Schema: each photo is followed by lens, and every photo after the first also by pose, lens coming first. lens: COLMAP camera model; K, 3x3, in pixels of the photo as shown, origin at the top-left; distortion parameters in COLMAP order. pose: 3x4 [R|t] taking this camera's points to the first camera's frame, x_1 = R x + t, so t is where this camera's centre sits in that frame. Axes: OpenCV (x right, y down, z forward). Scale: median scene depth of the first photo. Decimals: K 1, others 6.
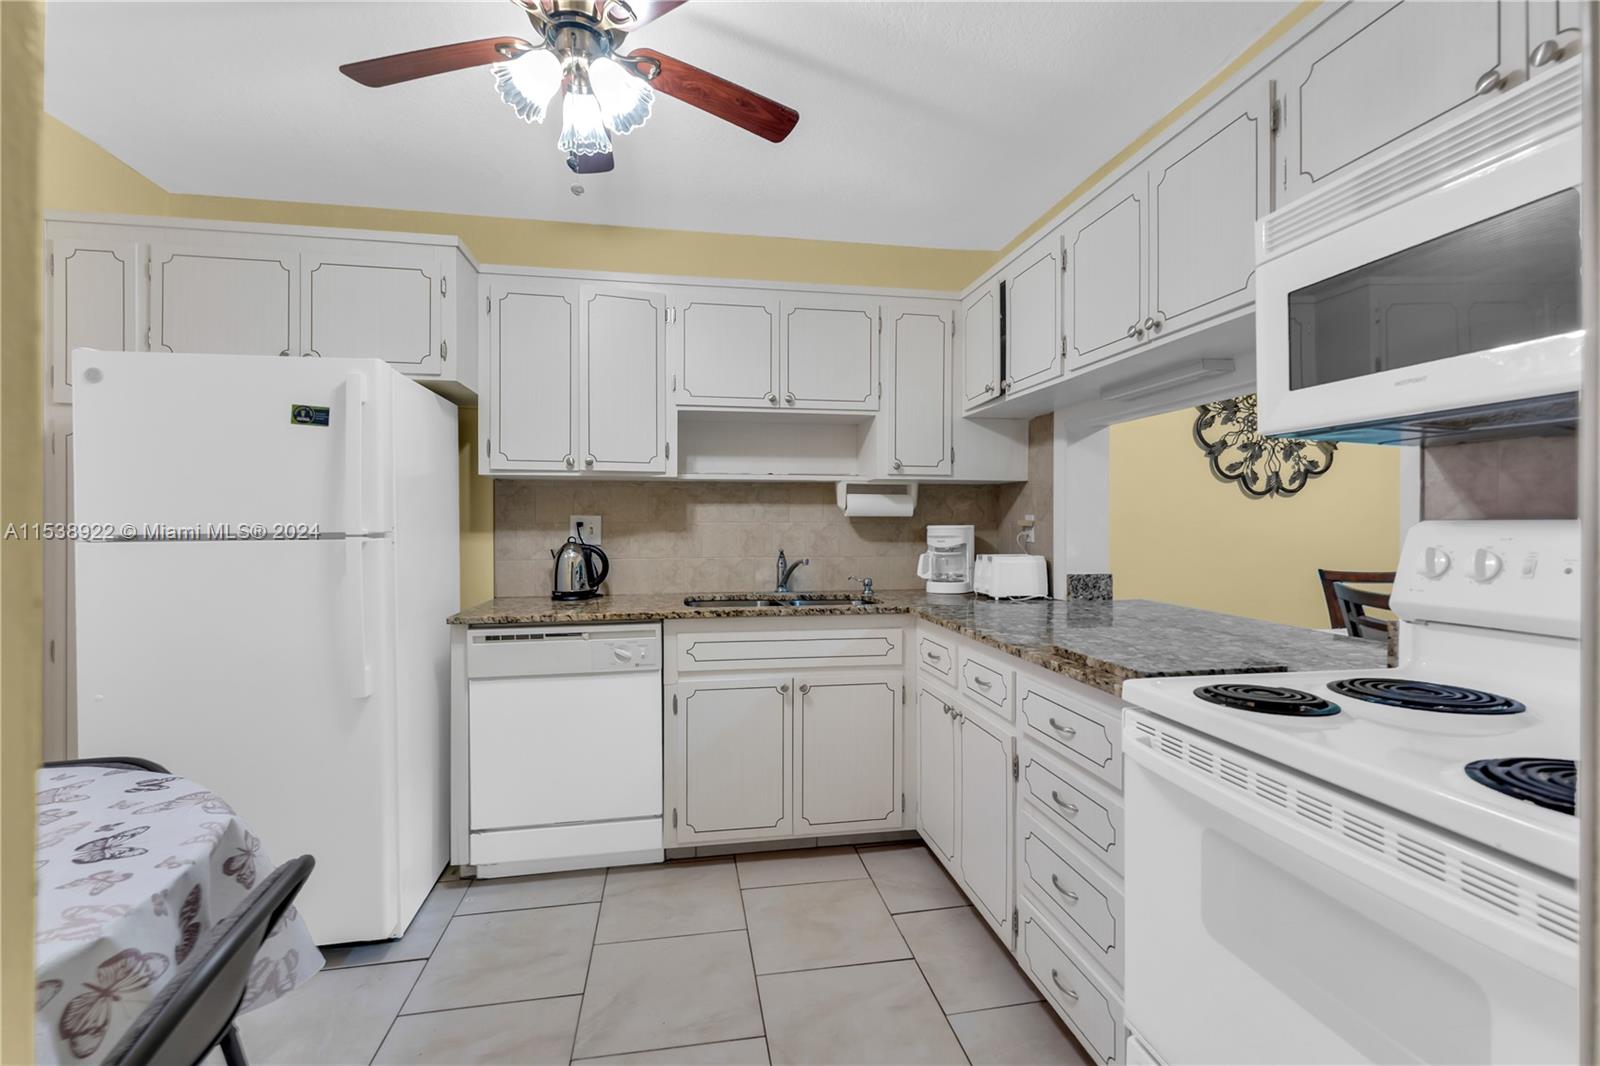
lens RADIAL K [[708.4, 0, 798.8], [0, 708.4, 524.6], [0, 0, 1]] dist [-0.001552, -0.000274]
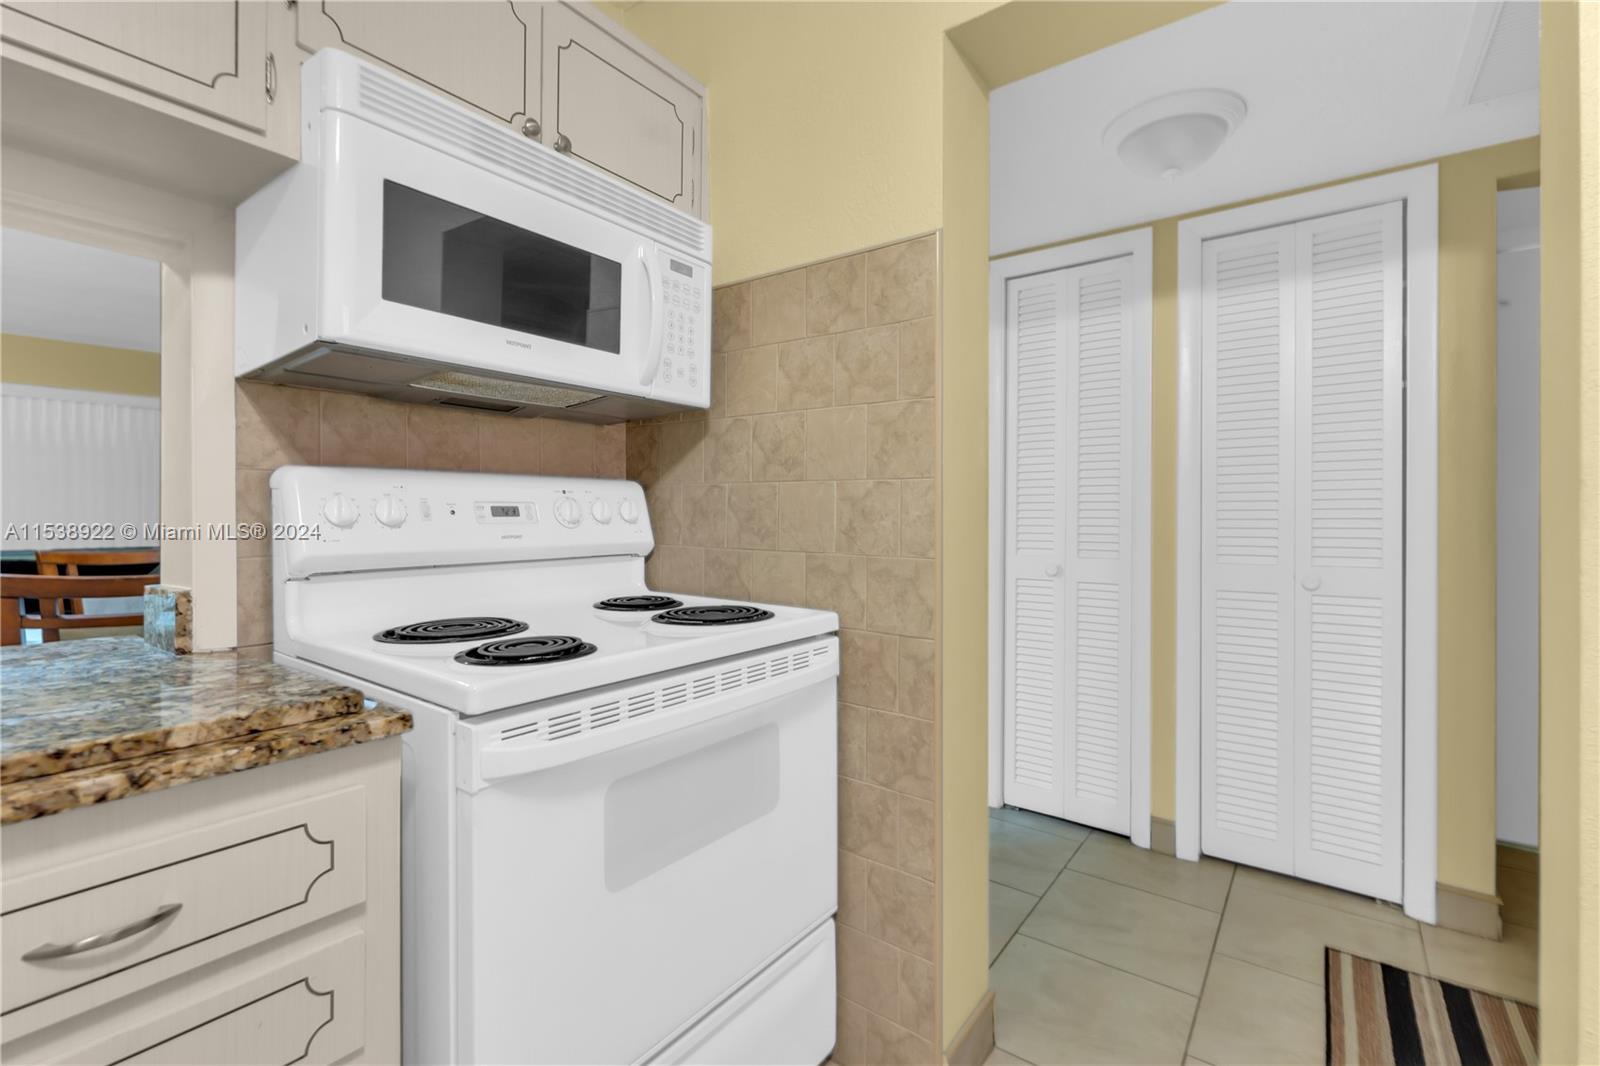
lens RADIAL K [[715.1, 0, 801.4], [0, 715.1, 517.2], [0, 0, 1]] dist [-0.000410, 0.000613]
pose [[-0.688686, -0.004161, 0.725048, -0.109397], [-0.002384, 0.999991, 0.003475, 0.026728], [-0.725056, 0.000665, -0.688689, 0.561985]]
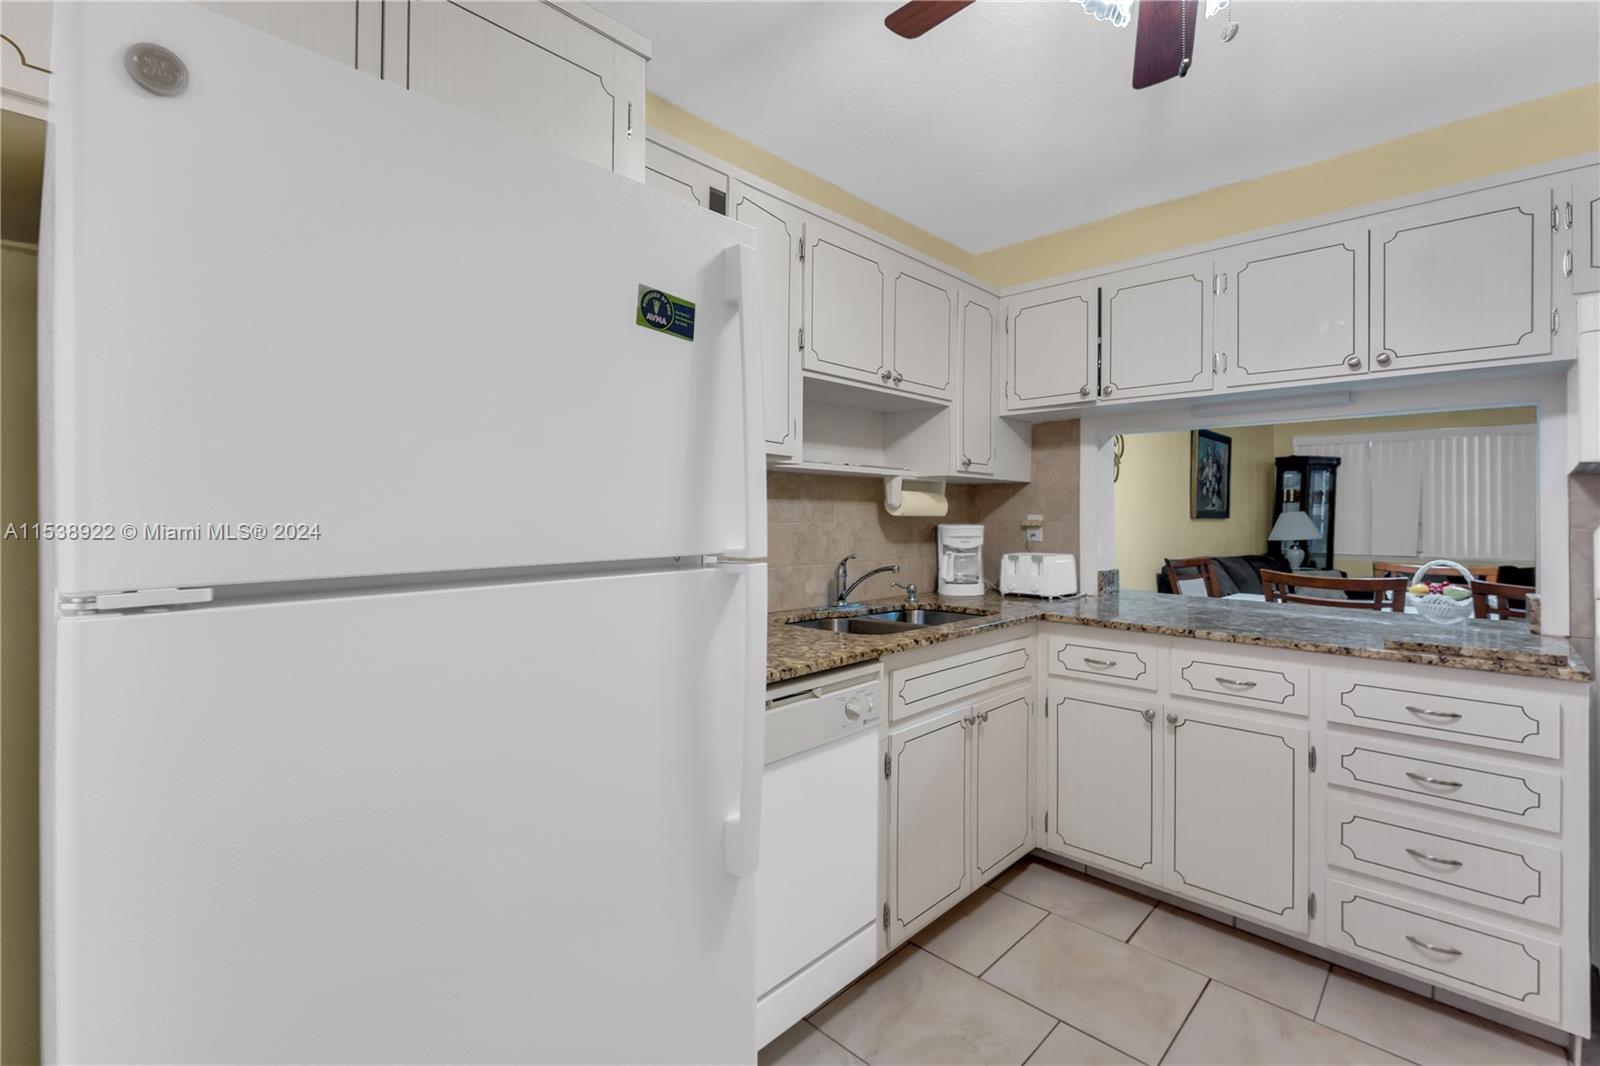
lens RADIAL K [[720.6, 0, 792.1], [0, 720.6, 510.4], [0, 0, 1]] dist [0.000567, 0.000028]
pose [[0.808910, 0.007271, 0.587887, -0.627497], [-0.002861, 0.999960, -0.008431, -0.011150], [-0.587925, 0.005138, 0.808899, 0.382043]]
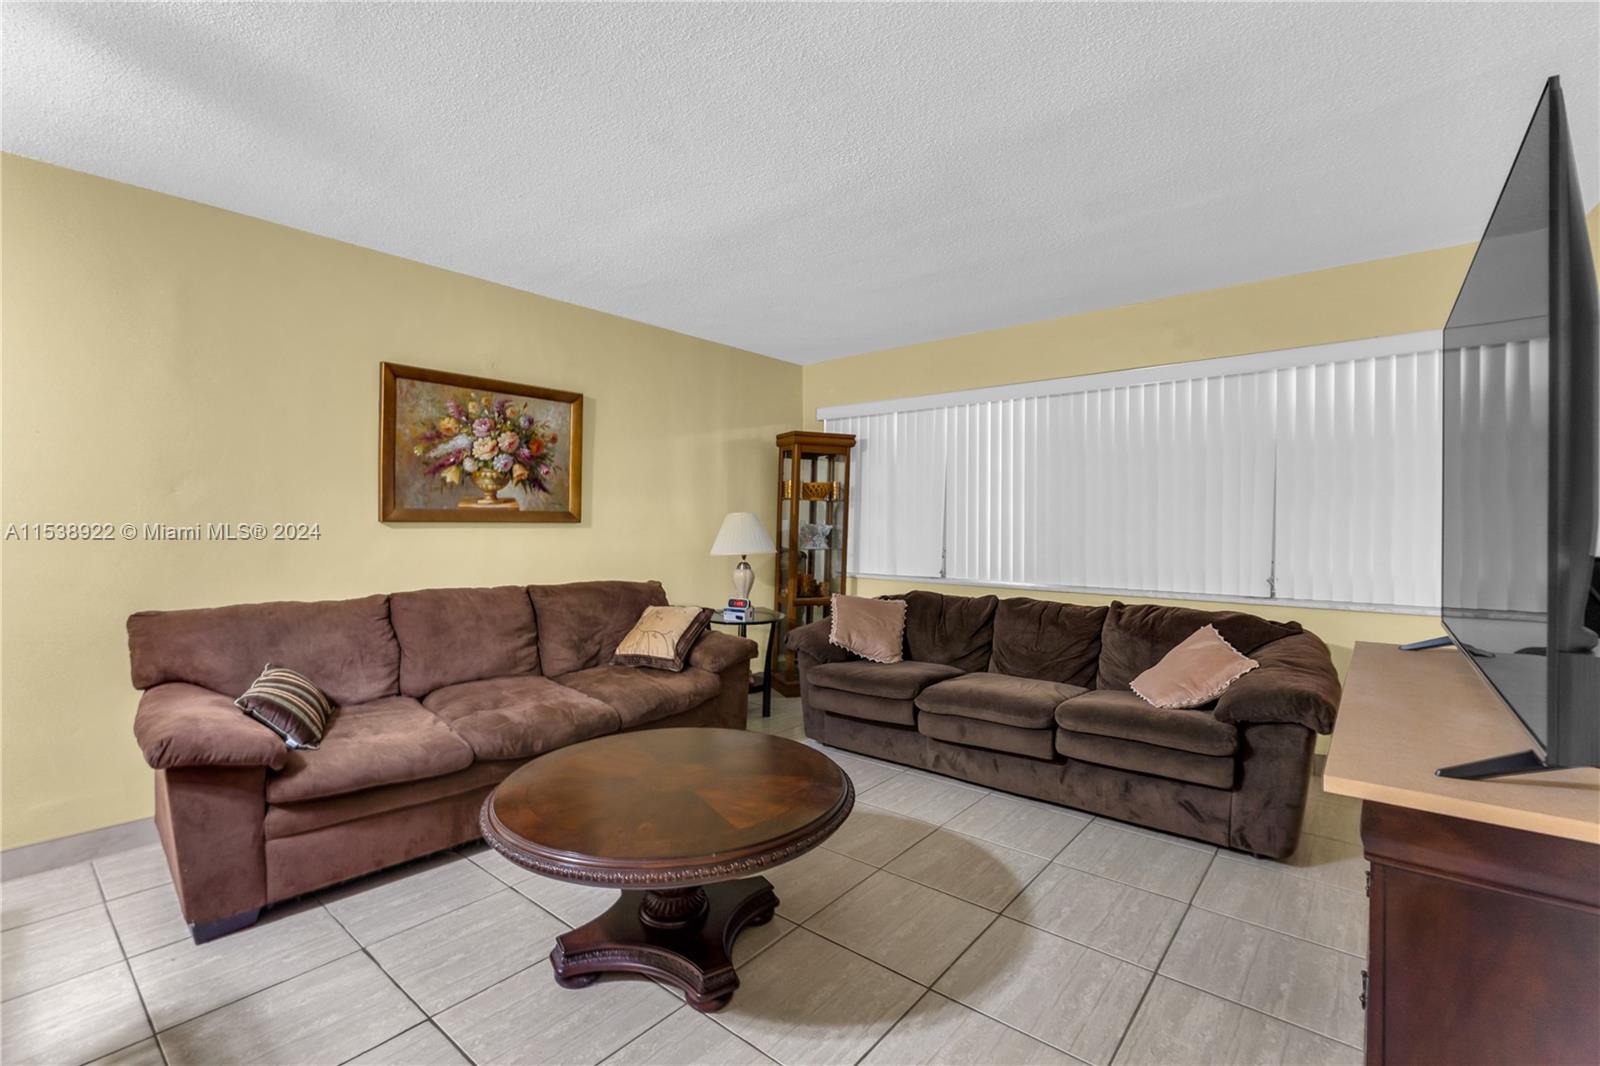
lens RADIAL K [[715.1, 0, 801.4], [0, 715.1, 517.2], [0, 0, 1]] dist [-0.000410, 0.000613]
pose [[0.762561, 0.006563, 0.646883, 1.314035], [-0.003701, 0.999976, -0.005783, -0.013341], [-0.646906, 0.002016, 0.762567, 0.034122]]
